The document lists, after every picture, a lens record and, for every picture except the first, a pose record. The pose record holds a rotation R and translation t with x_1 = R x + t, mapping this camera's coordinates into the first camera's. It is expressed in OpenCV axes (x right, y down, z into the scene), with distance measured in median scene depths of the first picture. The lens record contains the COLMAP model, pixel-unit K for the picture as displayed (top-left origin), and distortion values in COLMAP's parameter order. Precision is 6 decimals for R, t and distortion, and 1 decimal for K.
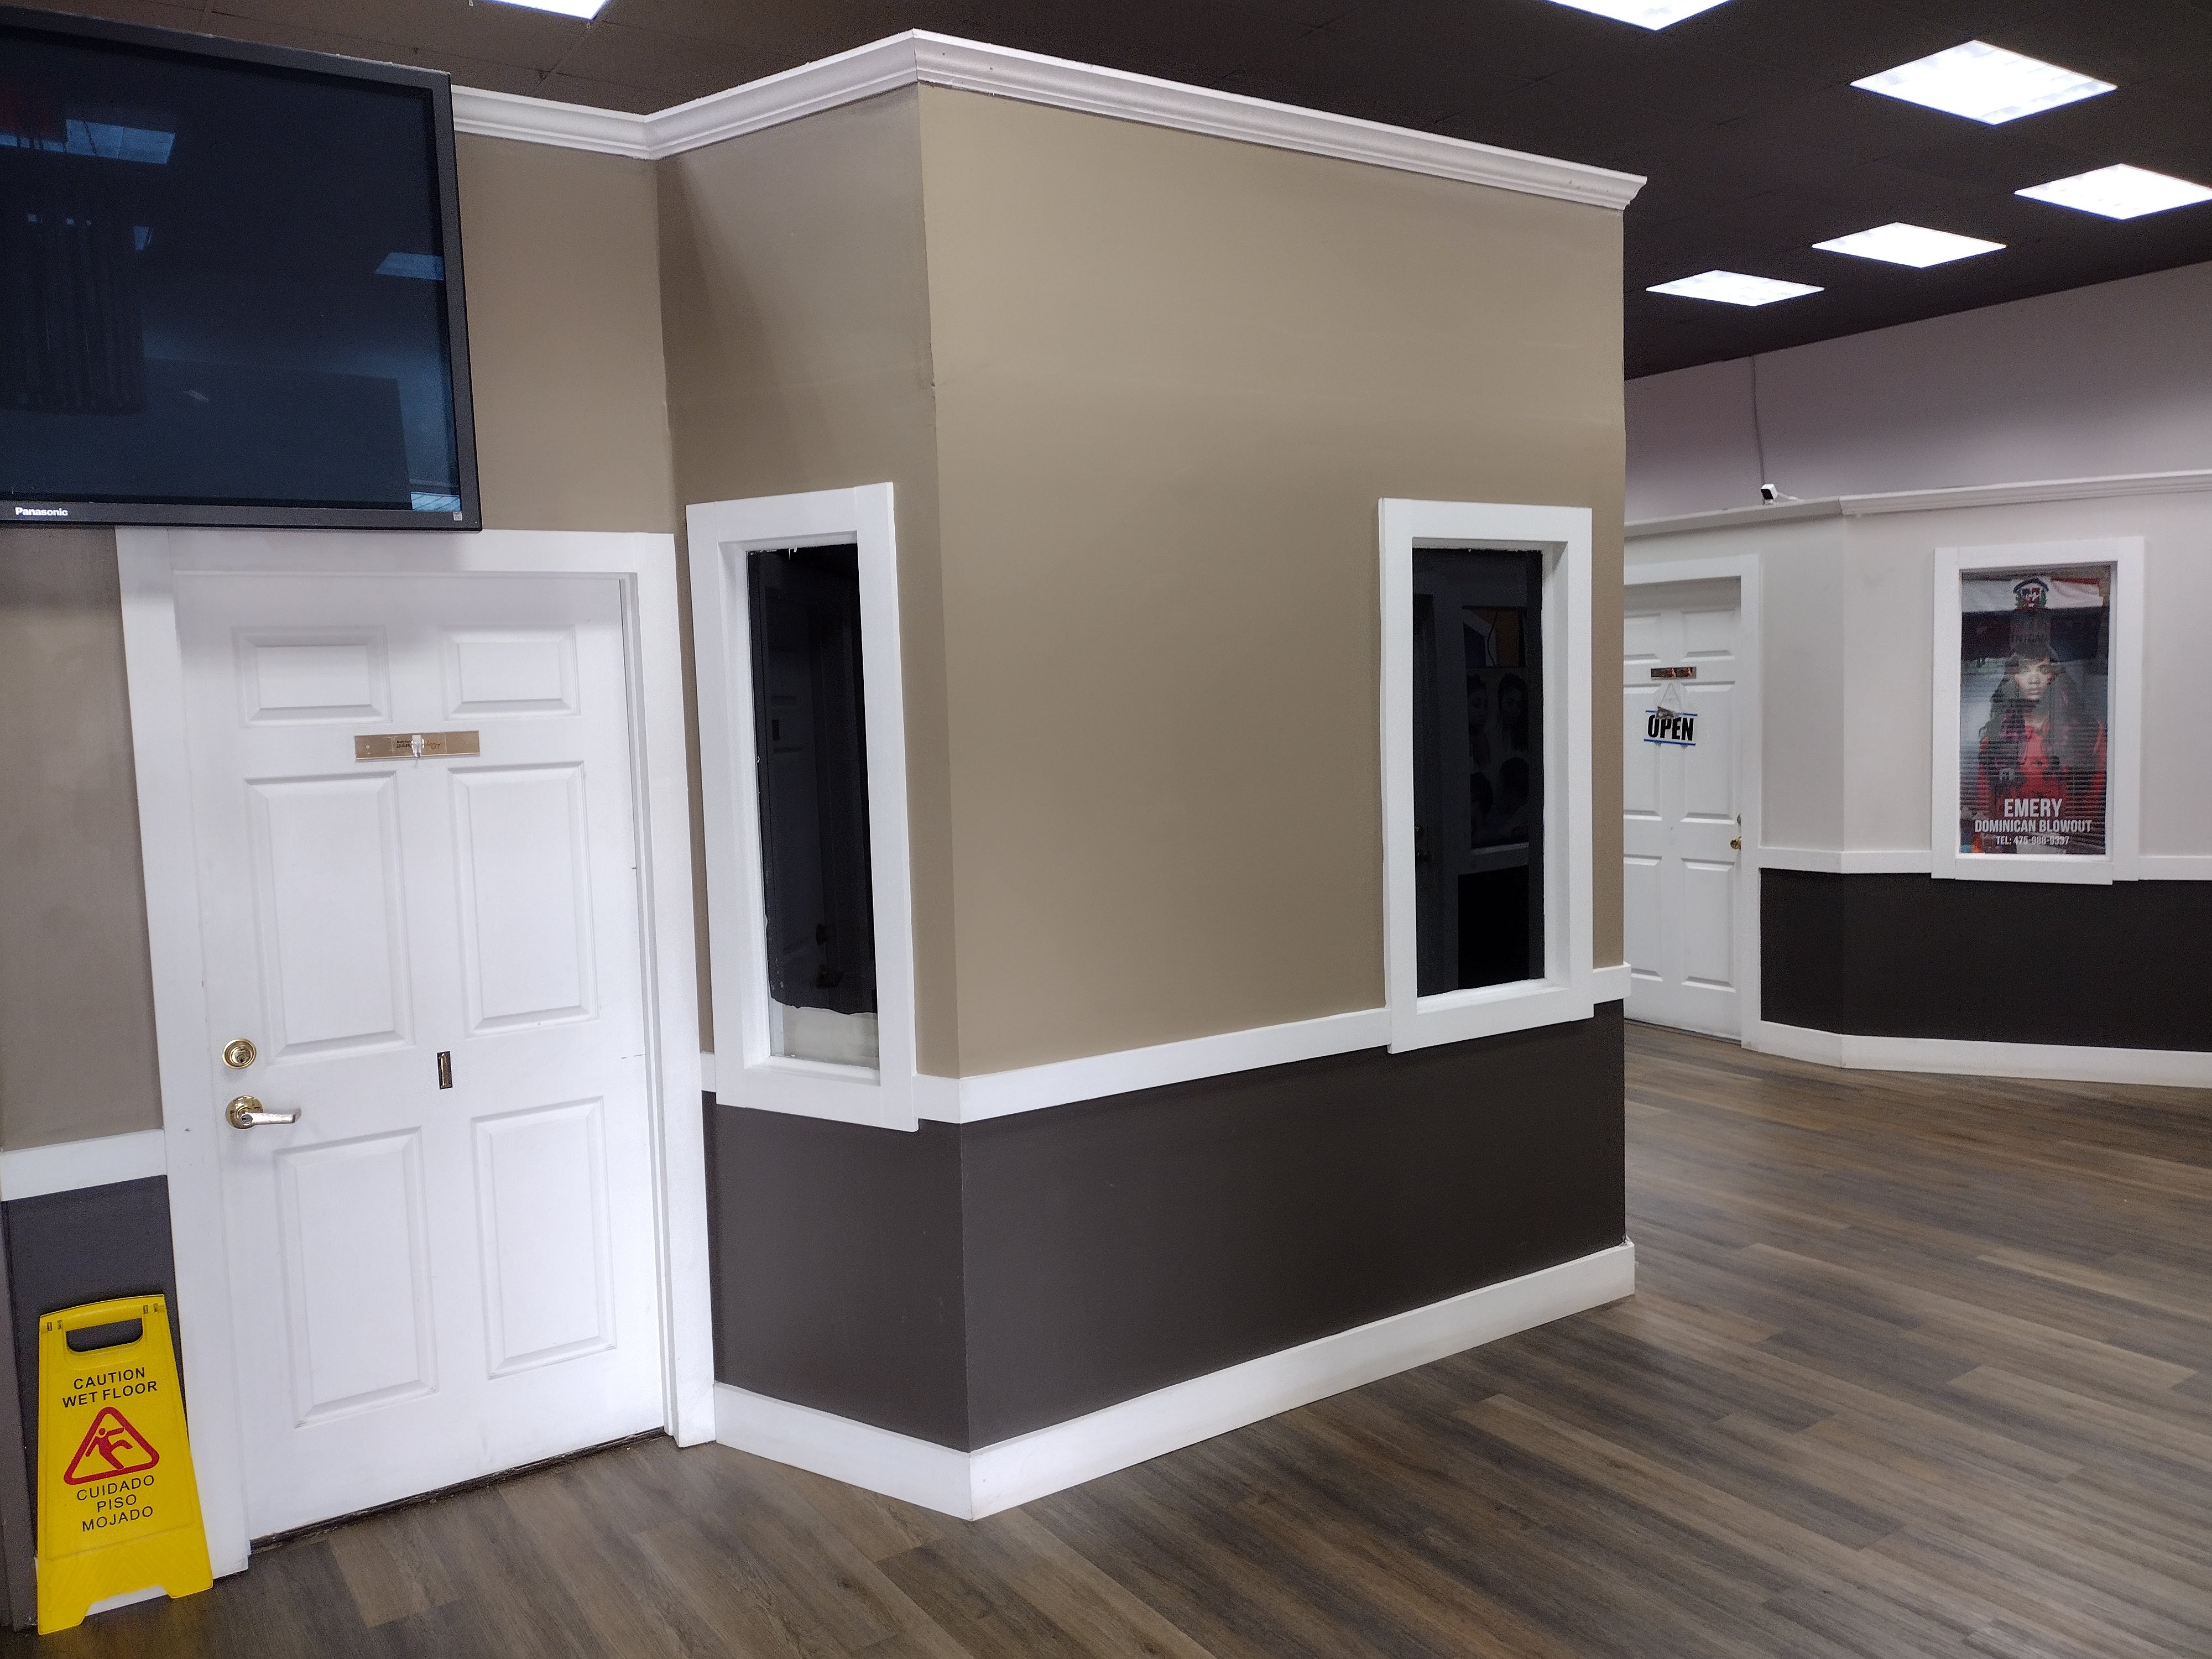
lens RADIAL K [[1663.7, 0, 1106.0], [0, 1663.7, 829.5], [0, 0, 1]] dist [0.035433, -0.016902]
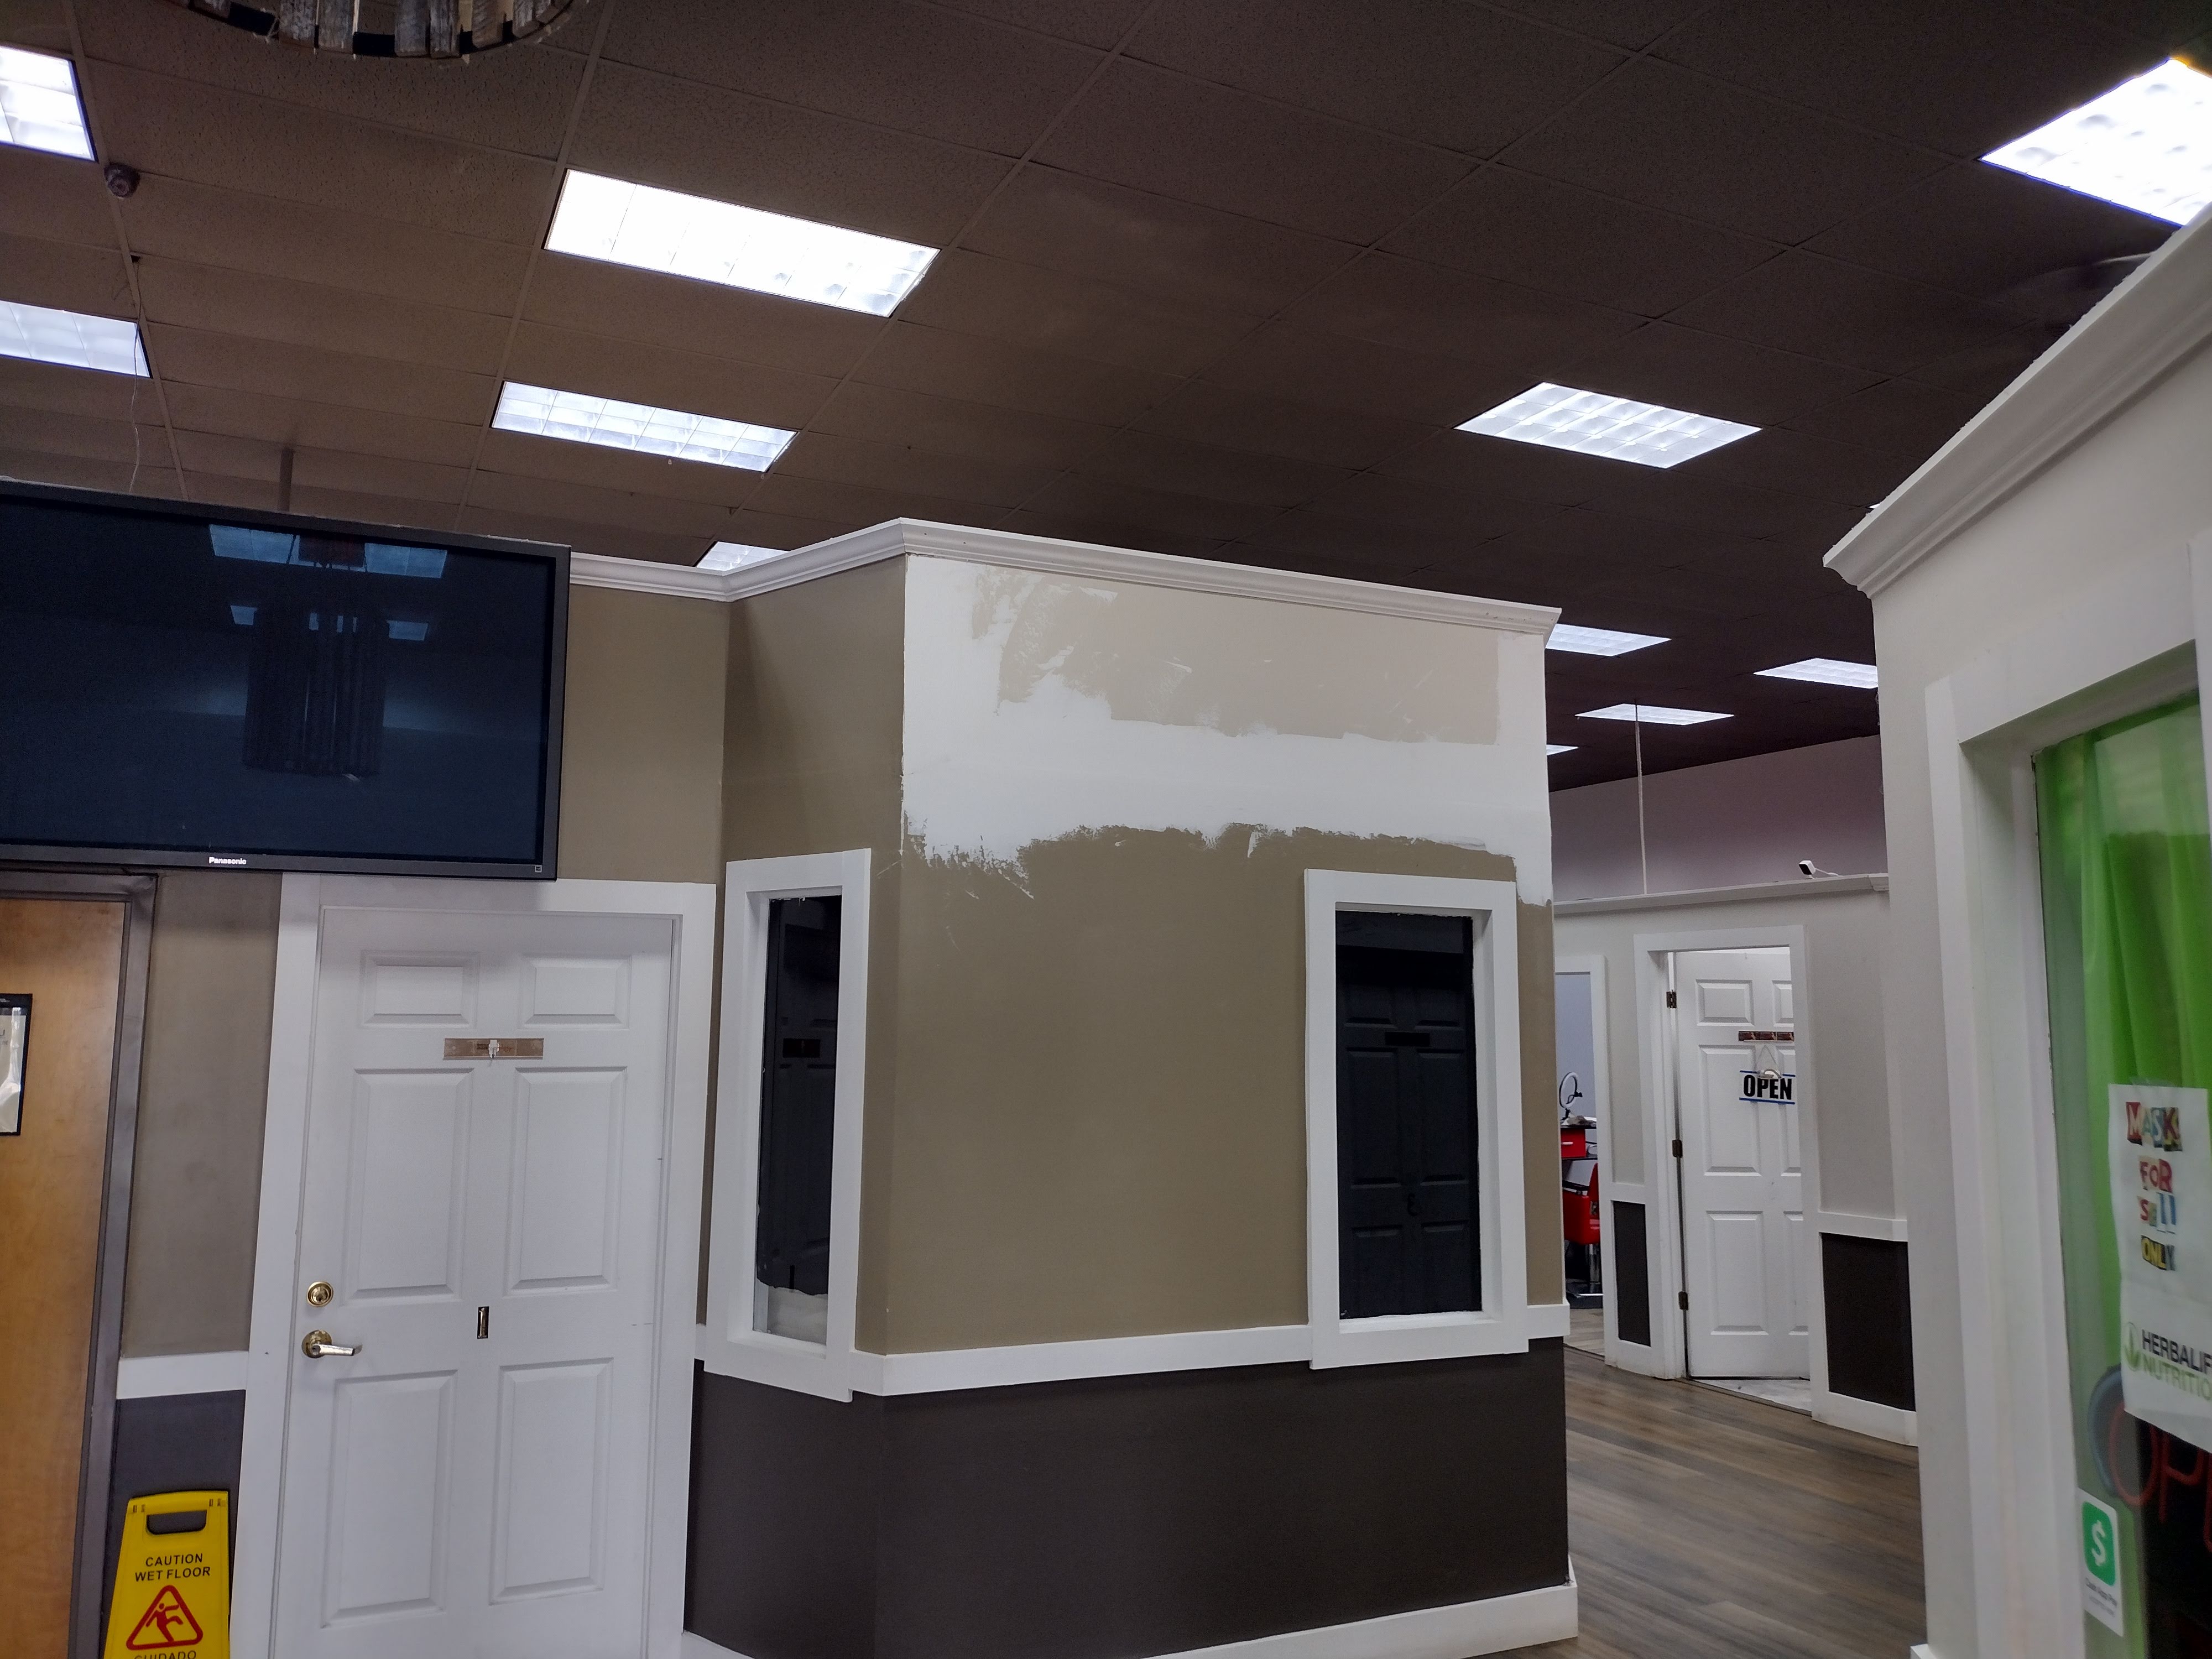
lens RADIAL K [[1684.1, 0, 1106.0], [0, 1684.1, 829.5], [0, 0, 1]] dist [0.003480, 0.015295]
pose [[0.989098, 0.021733, -0.145645, 0.216095], [-0.050152, 0.979638, -0.194409, 0.010841], [0.138454, 0.199594, 0.970048, -0.179000]]
